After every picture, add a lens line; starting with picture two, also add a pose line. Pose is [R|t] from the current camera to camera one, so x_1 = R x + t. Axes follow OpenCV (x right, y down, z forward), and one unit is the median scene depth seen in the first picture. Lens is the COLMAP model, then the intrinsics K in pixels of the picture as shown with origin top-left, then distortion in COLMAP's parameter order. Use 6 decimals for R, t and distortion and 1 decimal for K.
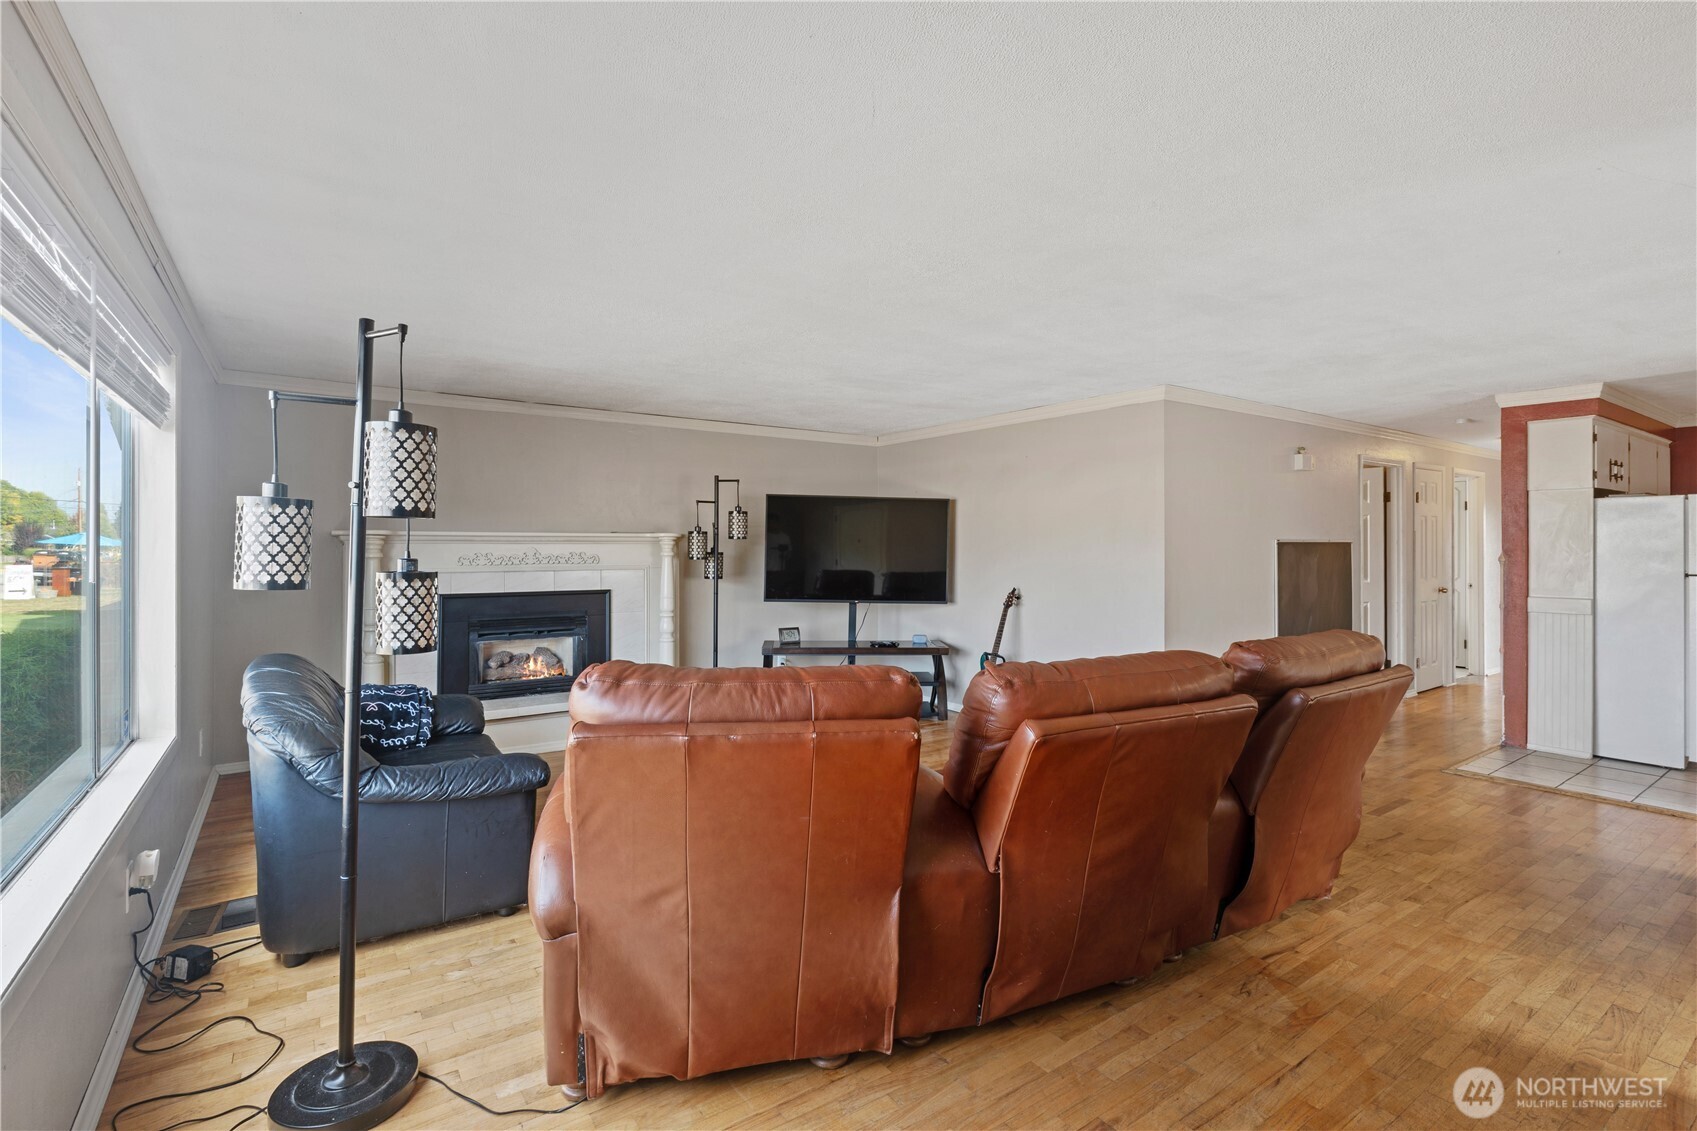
lens RADIAL K [[786.5, 0, 851.1], [0, 786.5, 549.2], [0, 0, 1]] dist [-0.010291, -0.000107]
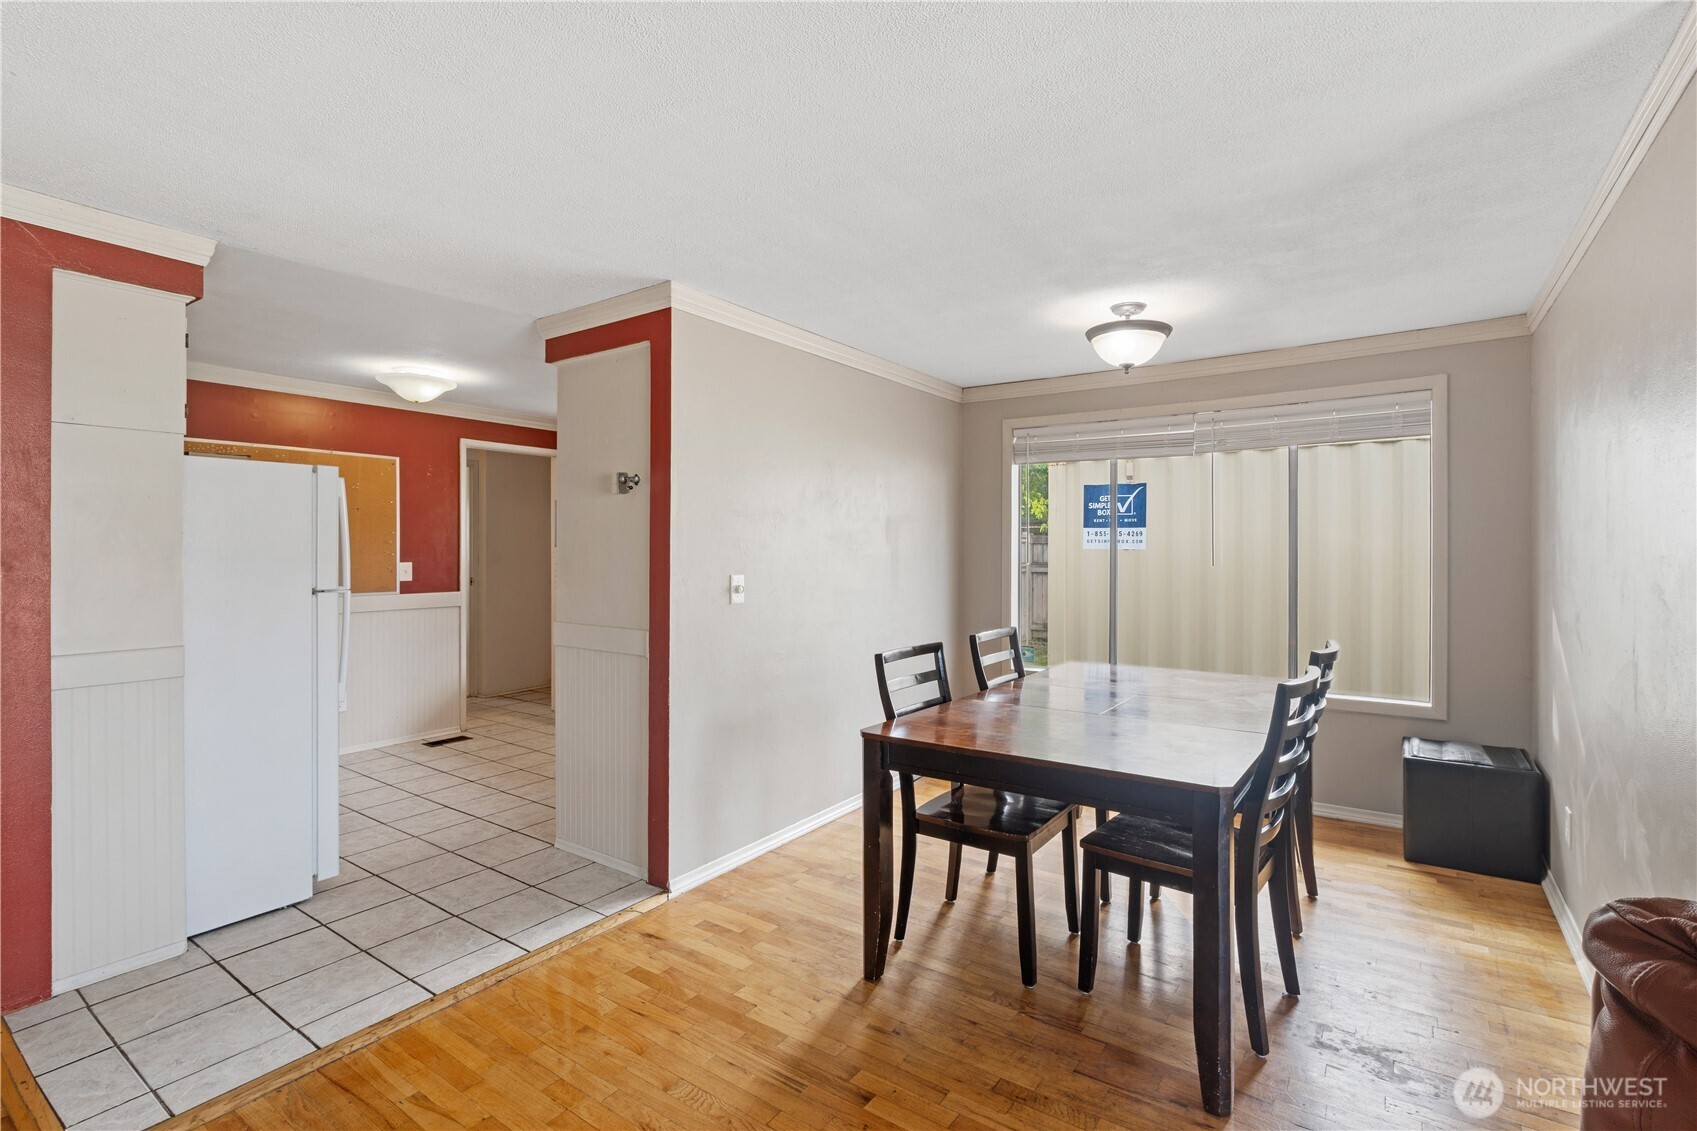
lens RADIAL K [[786.5, 0, 851.1], [0, 786.5, 549.2], [0, 0, 1]] dist [-0.010291, -0.000107]
pose [[-0.344179, 0.003252, 0.938899, 0.282975], [0.004771, 0.999987, -0.001715, 0.001937], [-0.938892, 0.003889, -0.344190, 0.712581]]
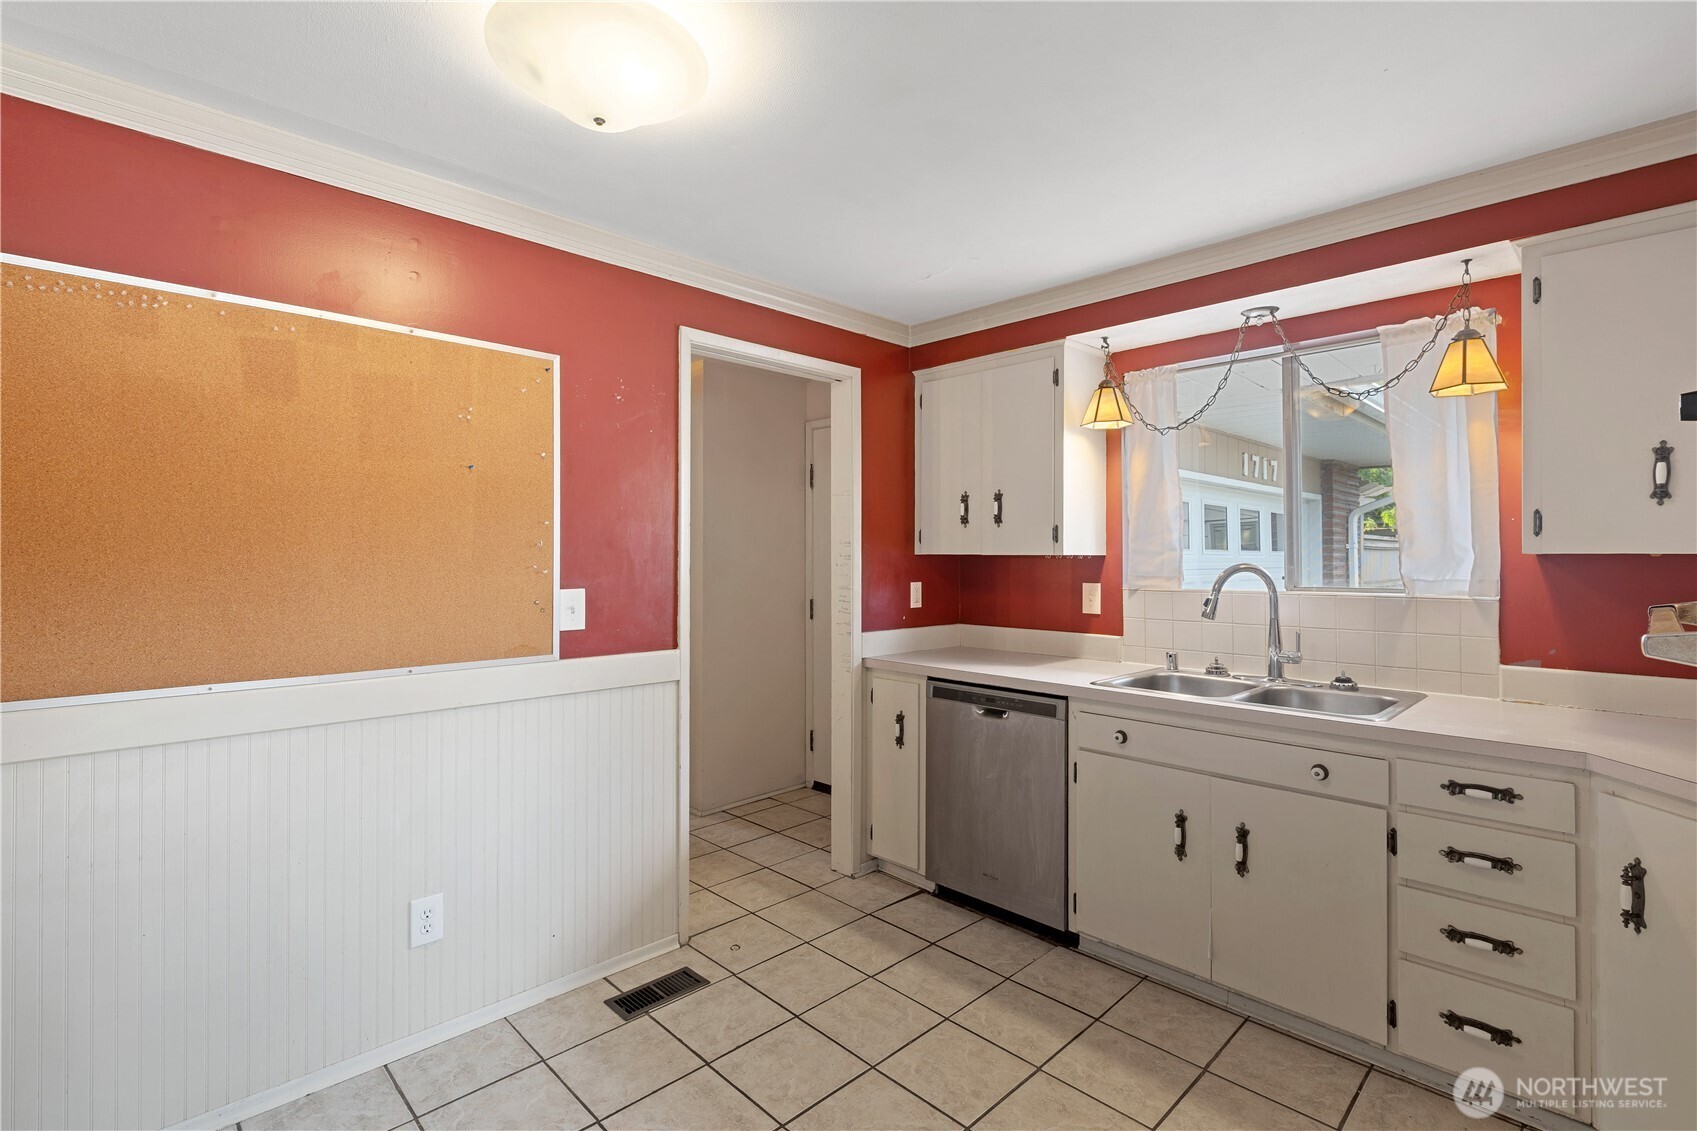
lens RADIAL K [[786.5, 0, 851.1], [0, 786.5, 549.2], [0, 0, 1]] dist [-0.010291, -0.000107]
pose [[-0.170186, 0.010168, 0.985359, 0.951349], [0.003541, 0.999947, -0.009707, -0.003883], [-0.985406, 0.001837, -0.170213, 0.821692]]
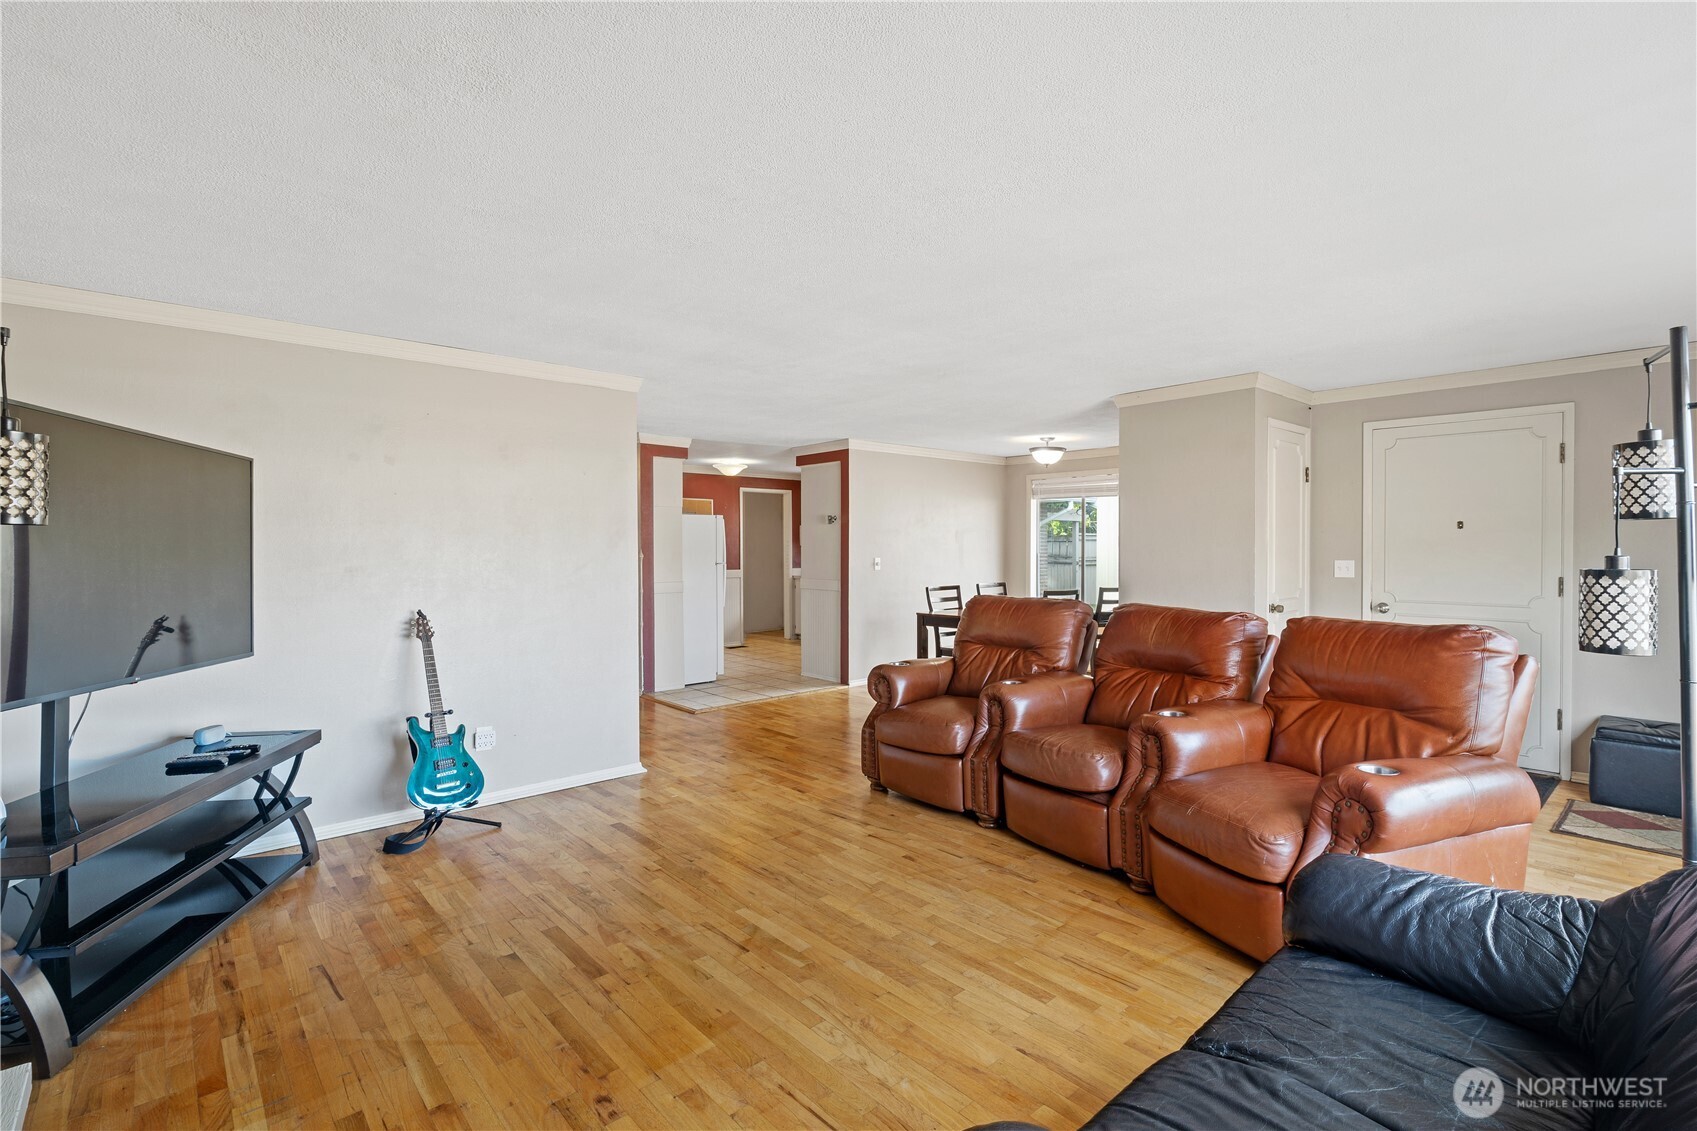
lens RADIAL K [[795.4, 0, 849.2], [0, 795.4, 541.4], [0, 0, 1]] dist [-0.007888, -0.000128]
pose [[-0.116526, 0.008890, 0.993148, -0.556918], [0.008081, 0.999935, -0.008002, 0.001876], [-0.993155, 0.007093, -0.116591, 0.805501]]
